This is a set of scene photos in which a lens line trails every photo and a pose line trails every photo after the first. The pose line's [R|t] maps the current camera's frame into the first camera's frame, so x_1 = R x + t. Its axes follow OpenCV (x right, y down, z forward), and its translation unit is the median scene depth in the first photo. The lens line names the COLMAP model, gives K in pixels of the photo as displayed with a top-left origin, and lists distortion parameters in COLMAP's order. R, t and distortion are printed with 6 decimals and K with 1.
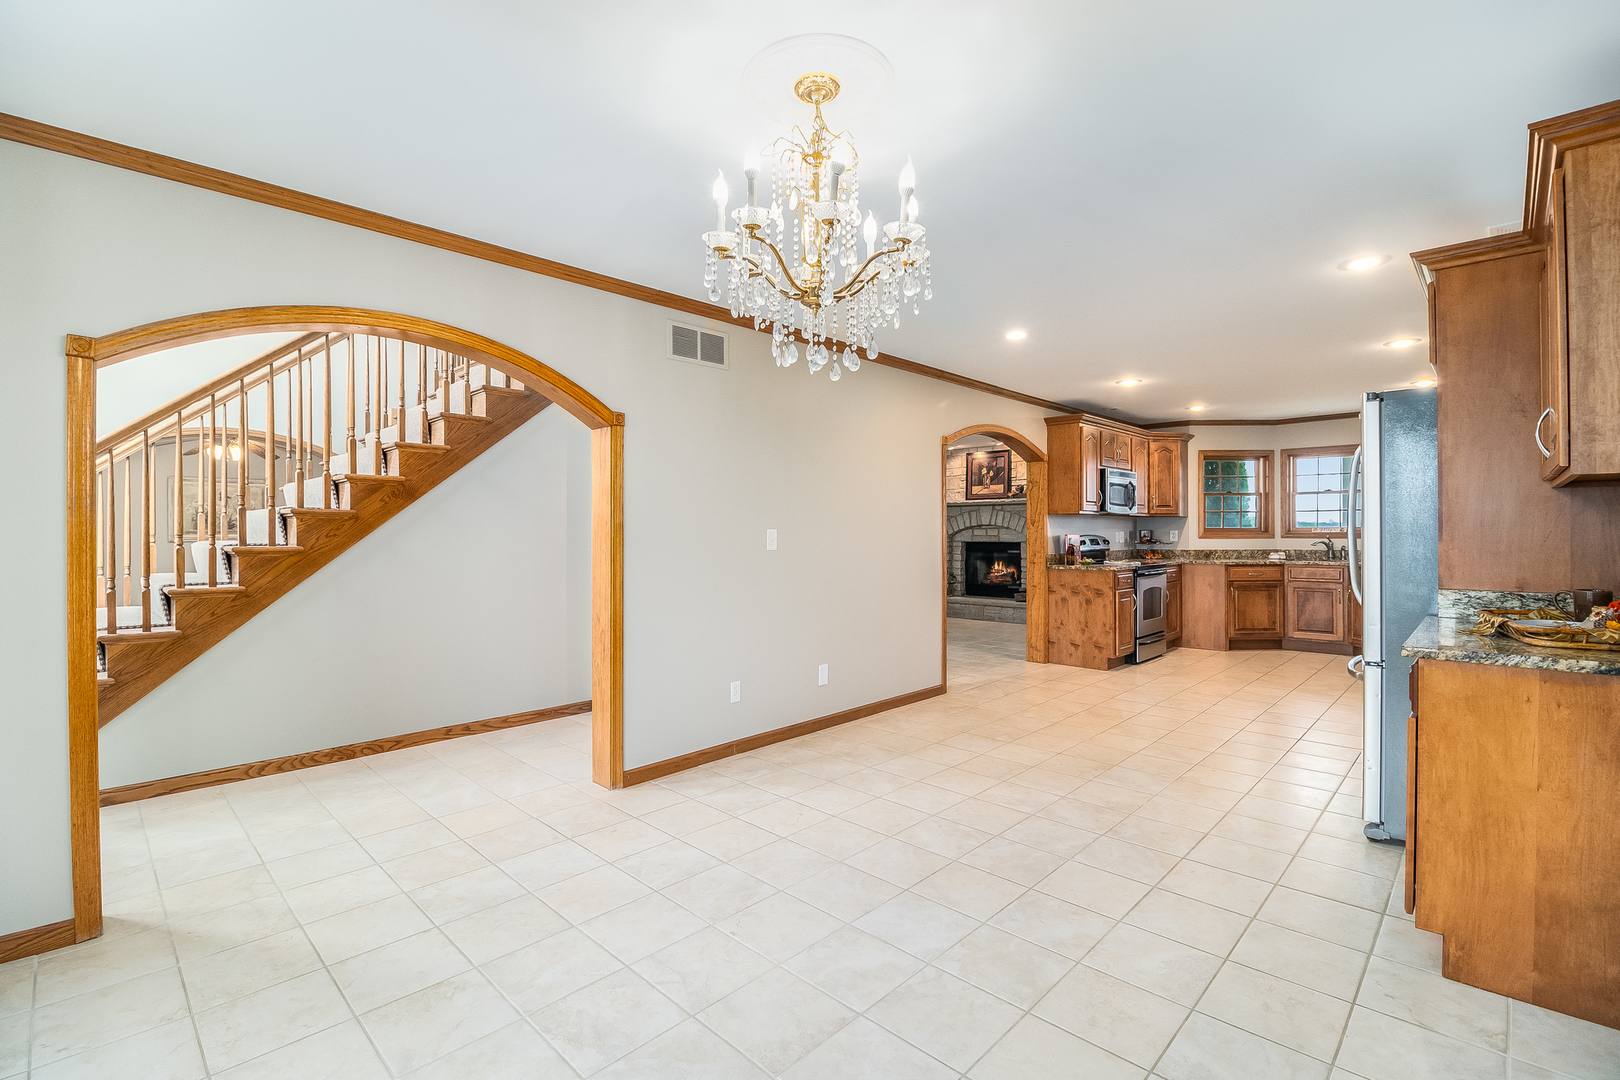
lens RADIAL K [[730.3, 0, 808.2], [0, 730.3, 534.0], [0, 0, 1]] dist [-0.003265, -0.000894]
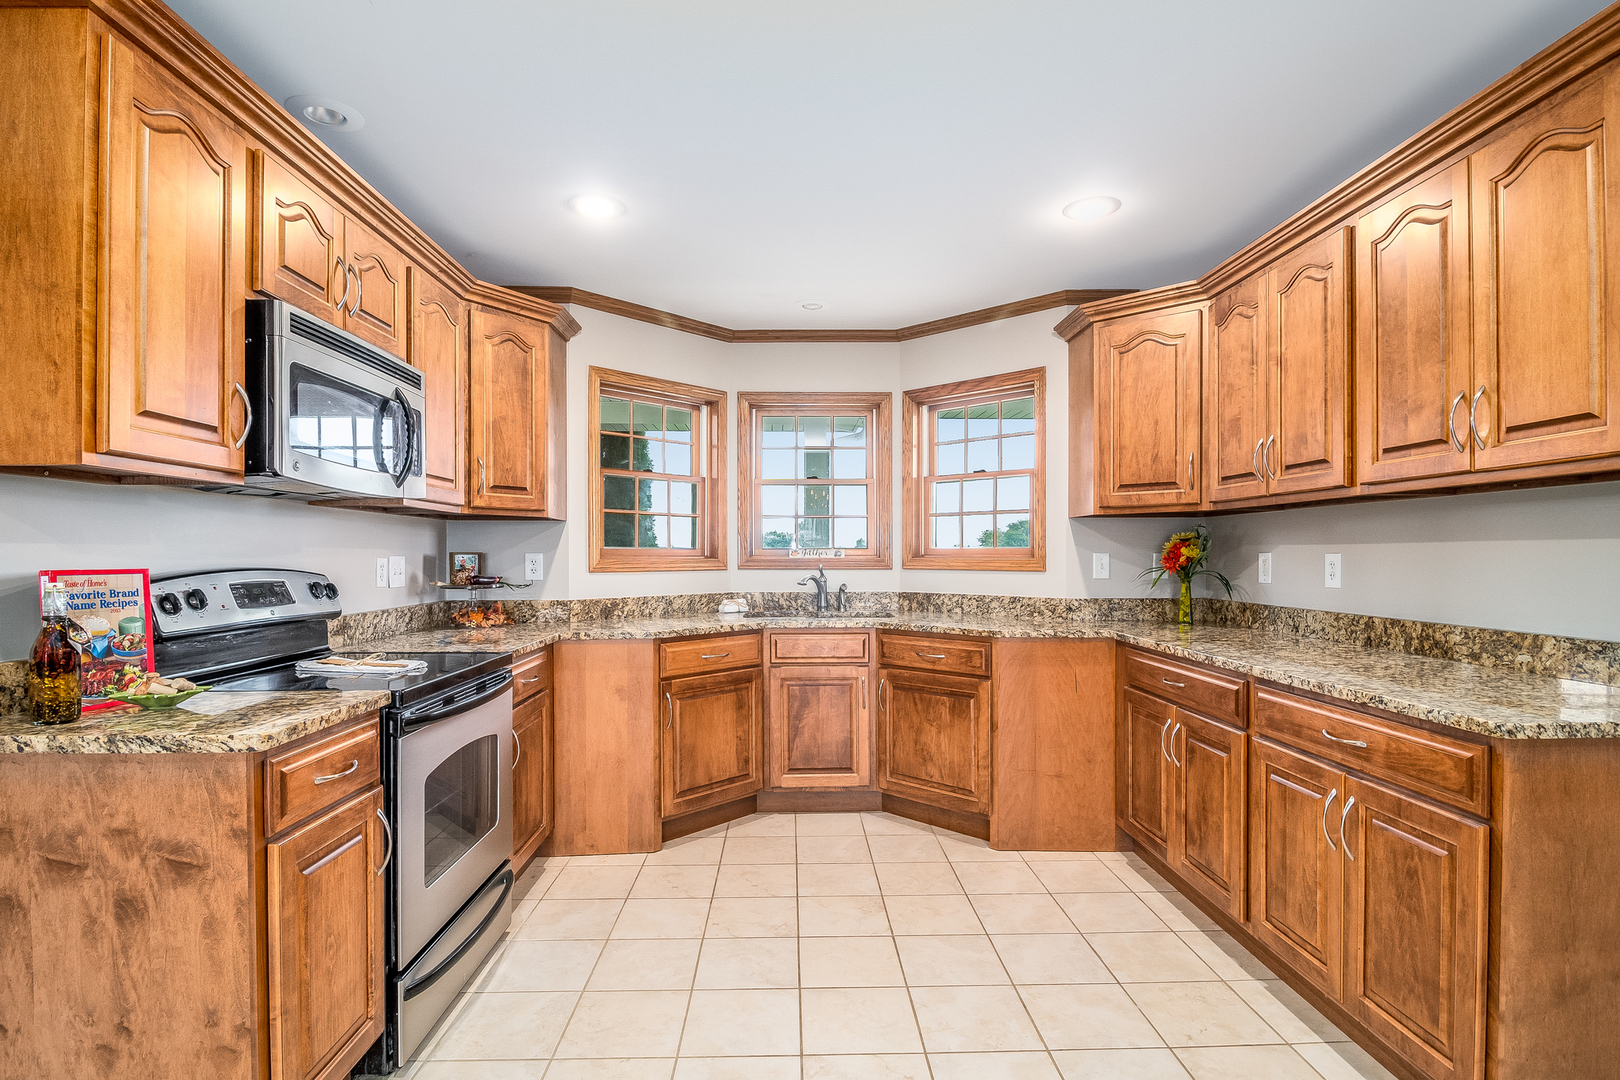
lens RADIAL K [[778.7, 0, 807.8], [0, 778.7, 552.7], [0, 0, 1]] dist [-0.019378, -0.000800]
pose [[0.695604, 0.005112, 0.718407, 0.316879], [0.001175, 0.999965, -0.008253, -0.001884], [-0.718424, 0.006585, 0.695574, 0.630604]]
